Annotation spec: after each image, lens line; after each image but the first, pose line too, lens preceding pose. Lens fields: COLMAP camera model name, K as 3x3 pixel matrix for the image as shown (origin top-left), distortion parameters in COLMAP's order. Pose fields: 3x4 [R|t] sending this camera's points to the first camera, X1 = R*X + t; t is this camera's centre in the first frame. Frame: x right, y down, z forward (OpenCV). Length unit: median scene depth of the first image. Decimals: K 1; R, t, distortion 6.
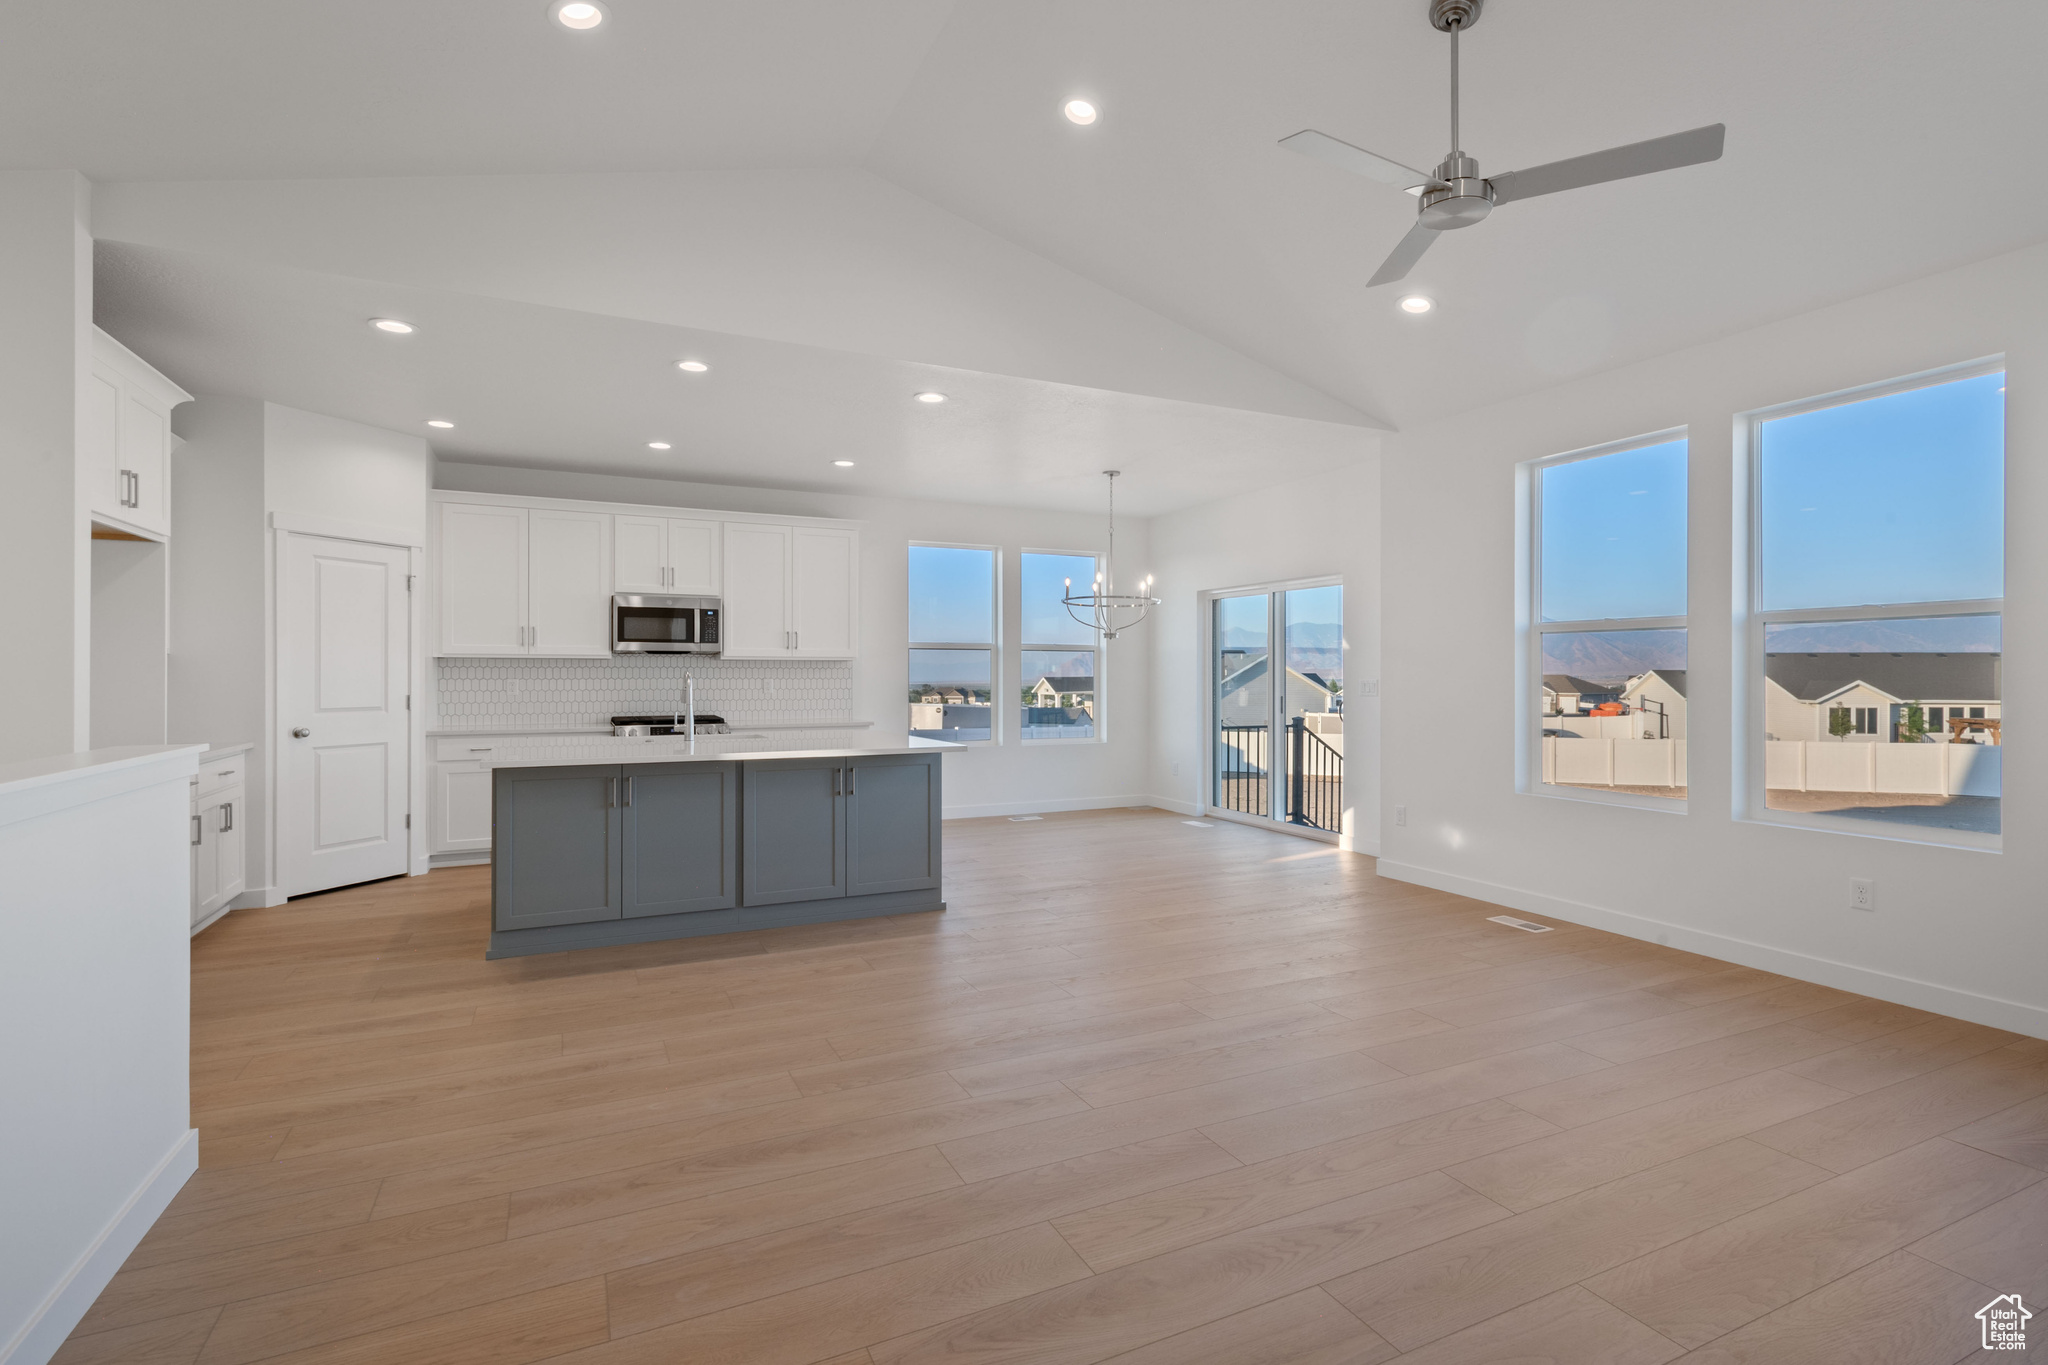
lens RADIAL K [[972.1, 0, 1025.1], [0, 972.1, 673.3], [0, 0, 1]] dist [0.007065, 0.000313]
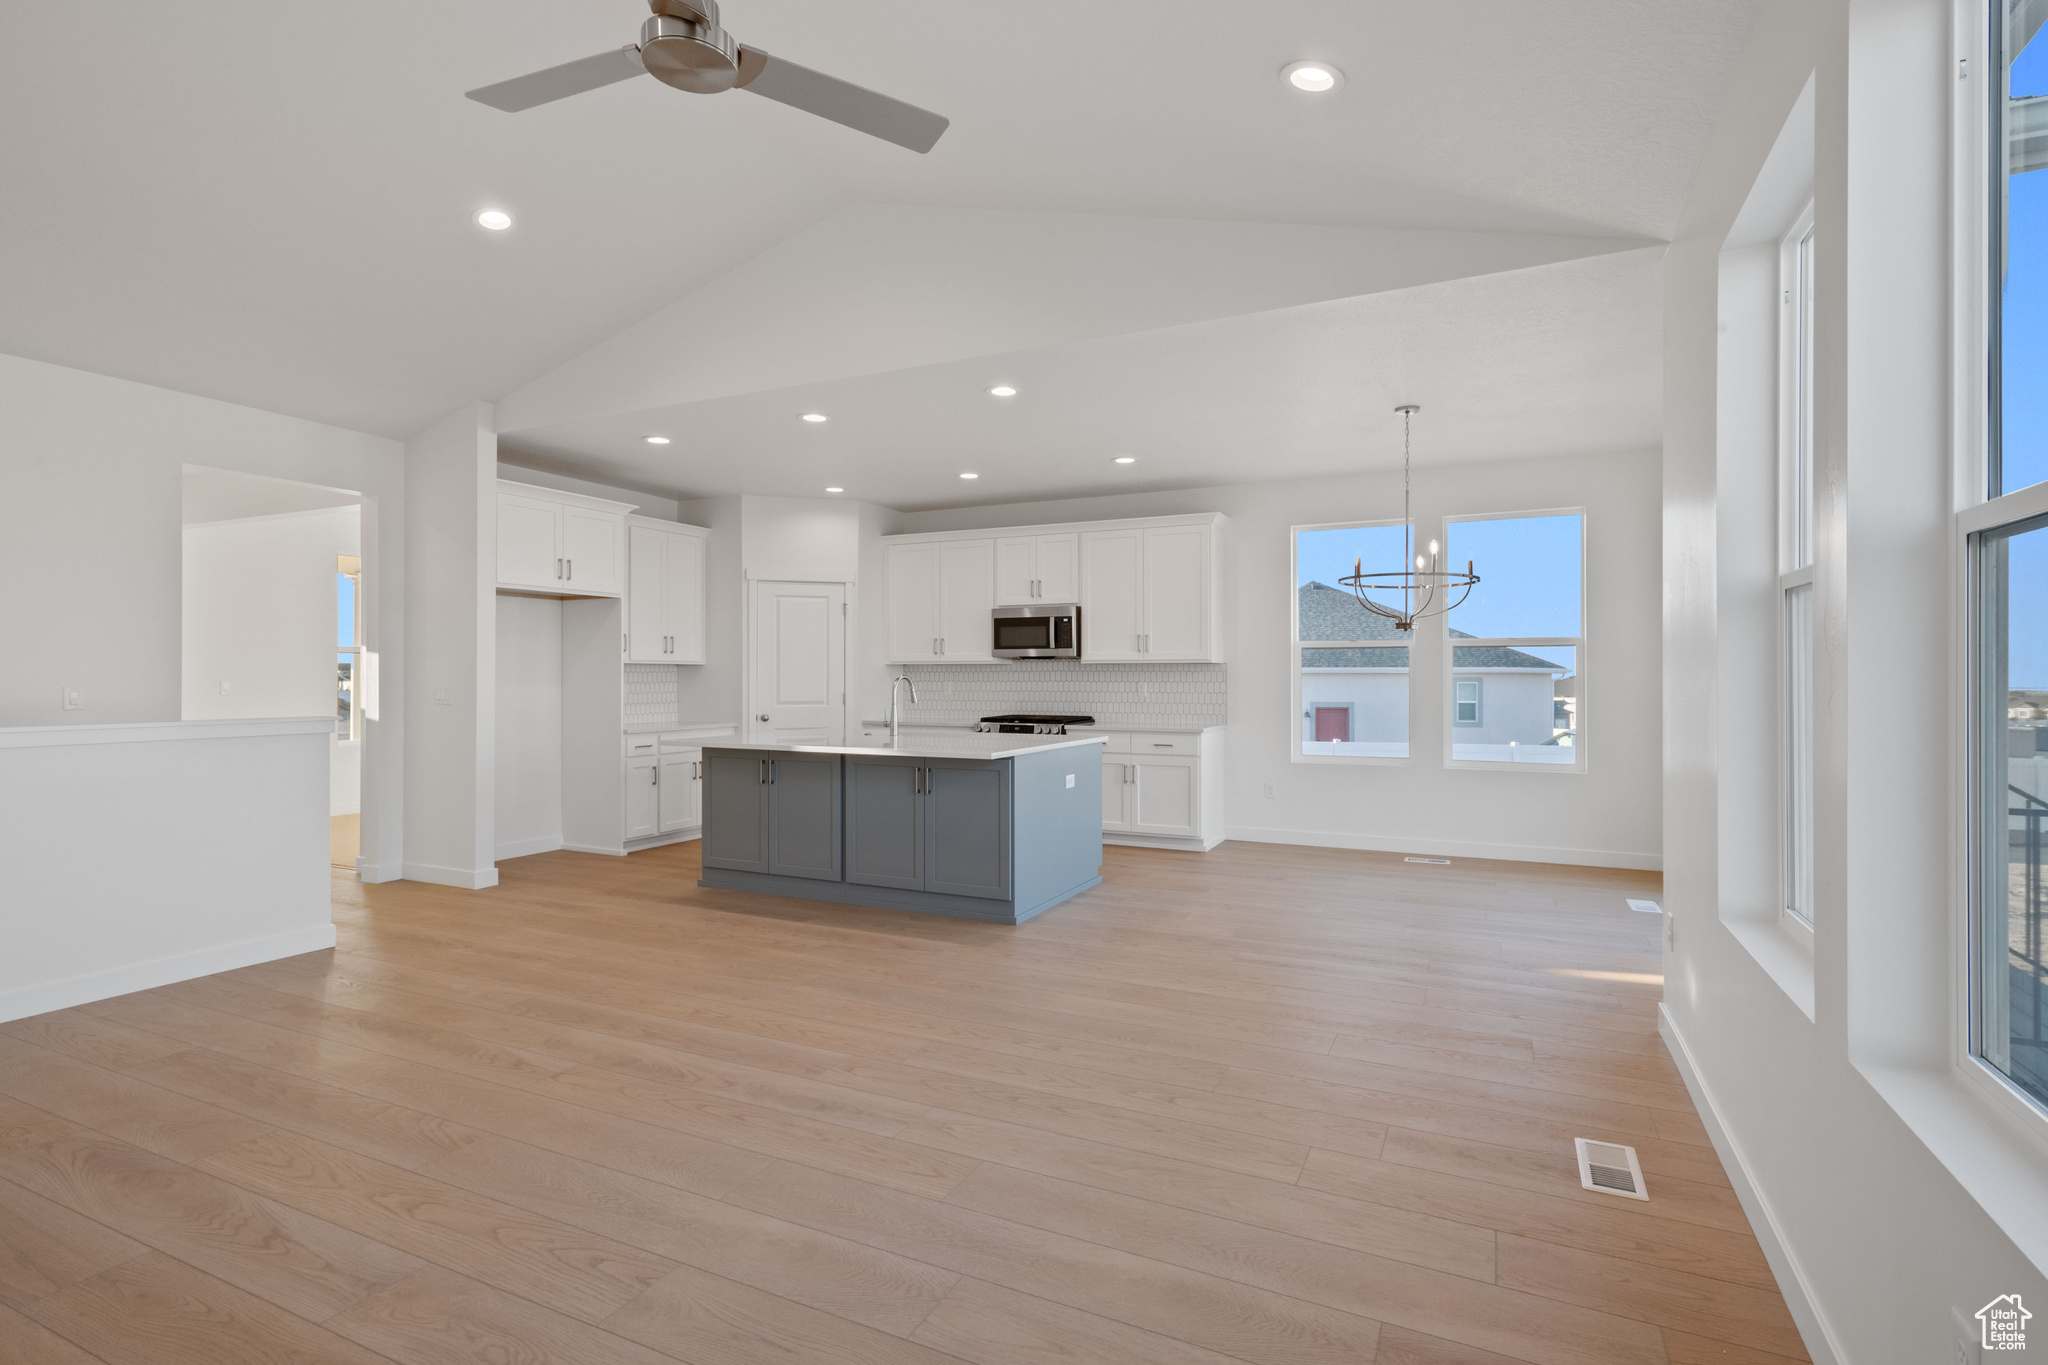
lens RADIAL K [[972.1, 0, 1027.4], [0, 972.1, 676.9], [0, 0, 1]] dist [0.007065, 0.000313]
pose [[0.629610, 0.000890, -0.776911, 0.563327], [0.000886, 0.999998, 0.001864, -0.001936], [0.776911, -0.001862, 0.629608, 0.344743]]
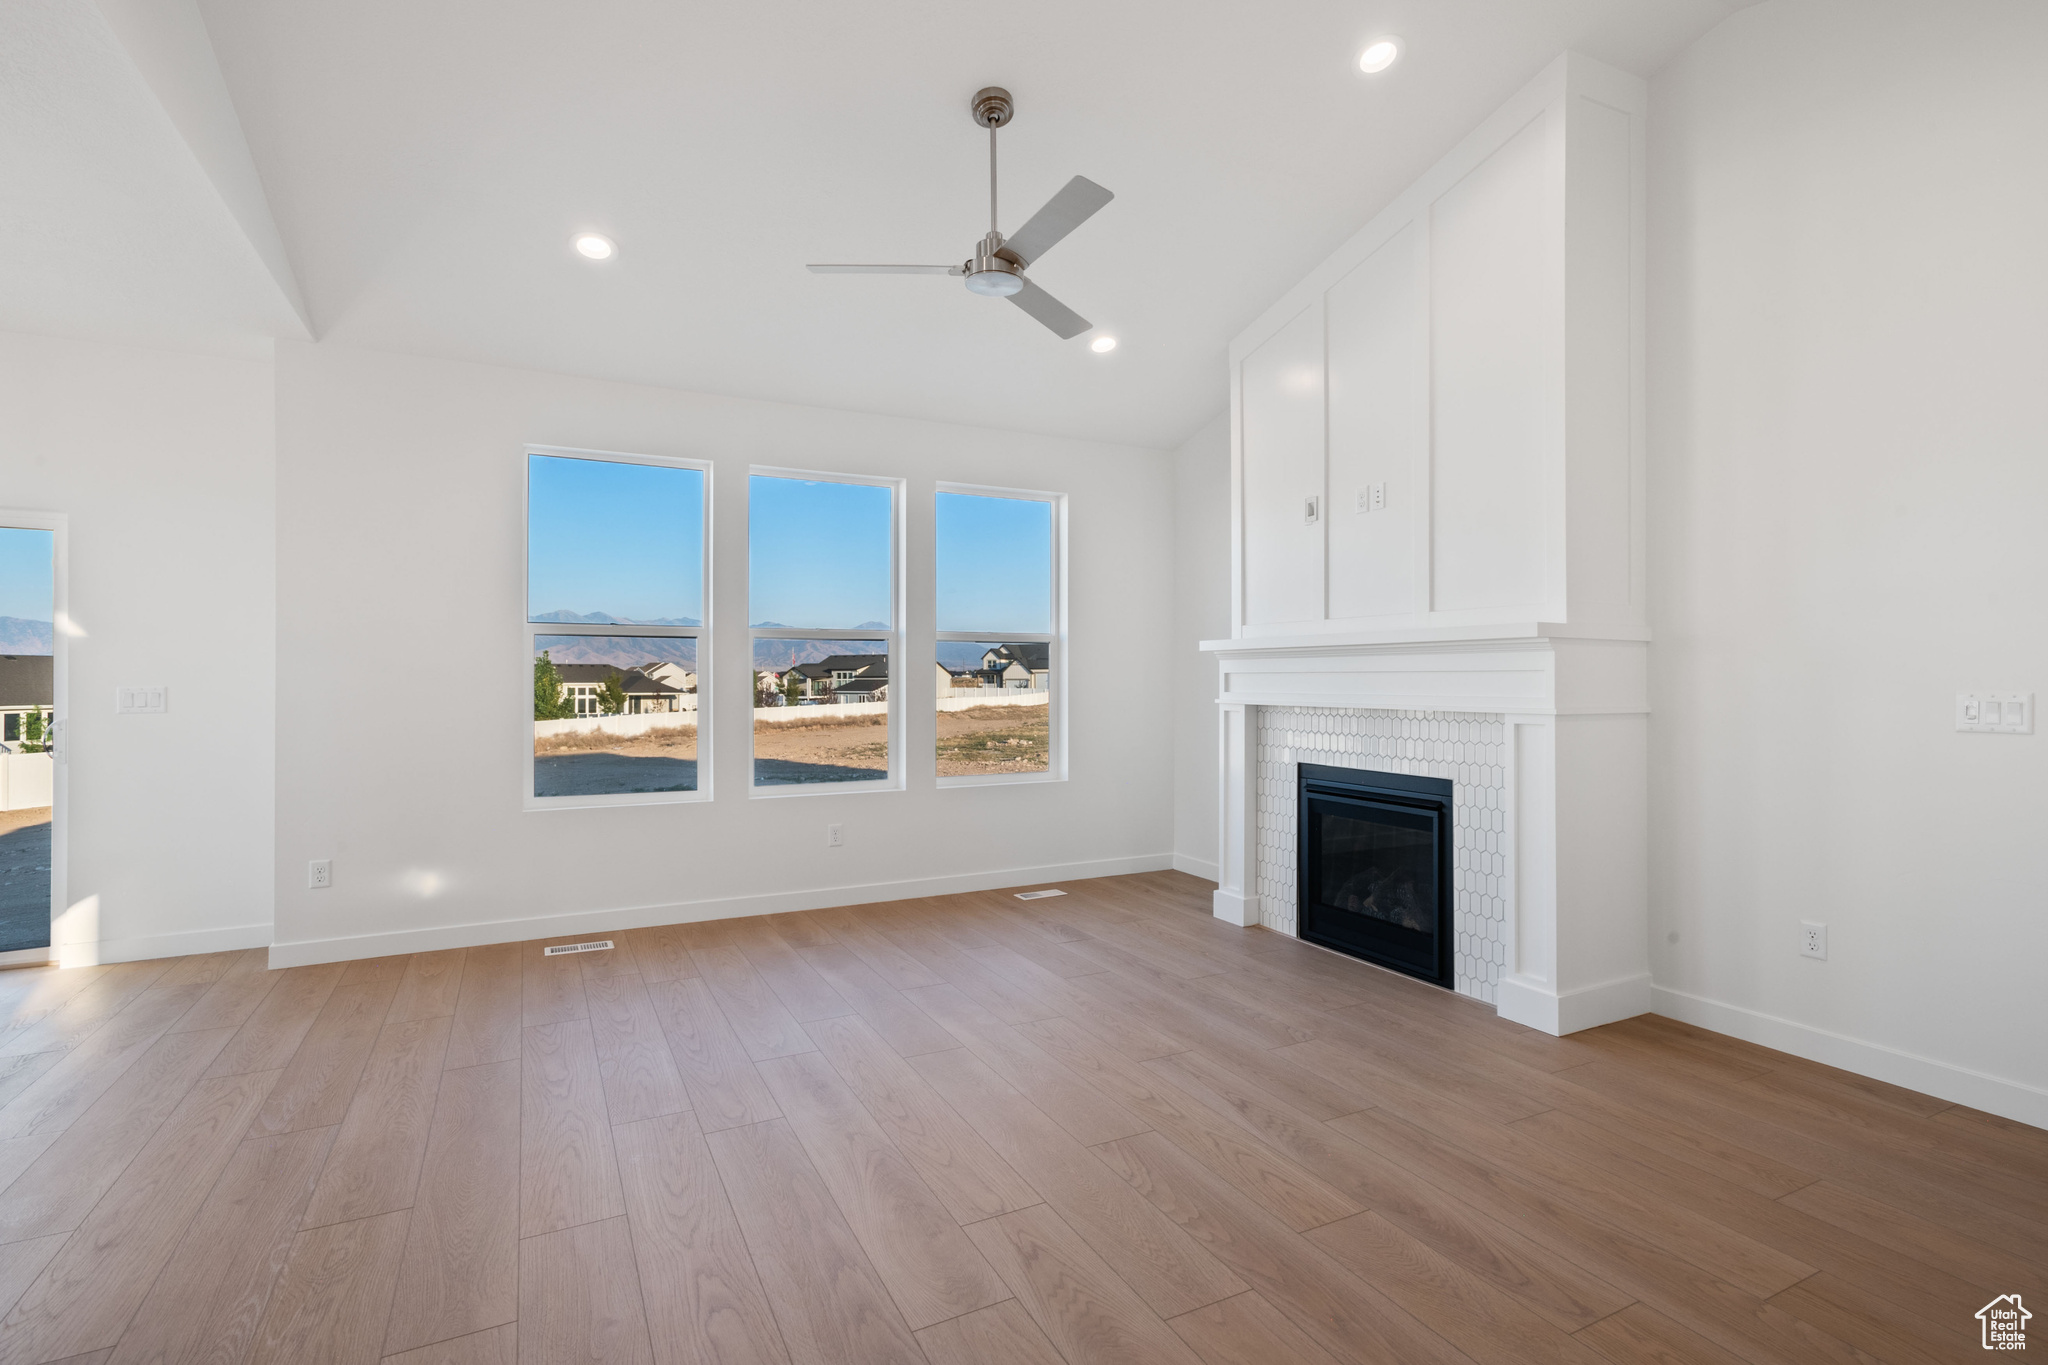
lens RADIAL K [[972.1, 0, 1030.7], [0, 972.1, 671.8], [0, 0, 1]] dist [0.007065, 0.000313]
pose [[-0.032065, 0.009283, 0.999443, -0.347580], [-0.002832, 0.999952, -0.009378, -0.000065], [-0.999482, -0.003131, -0.032038, 0.471004]]
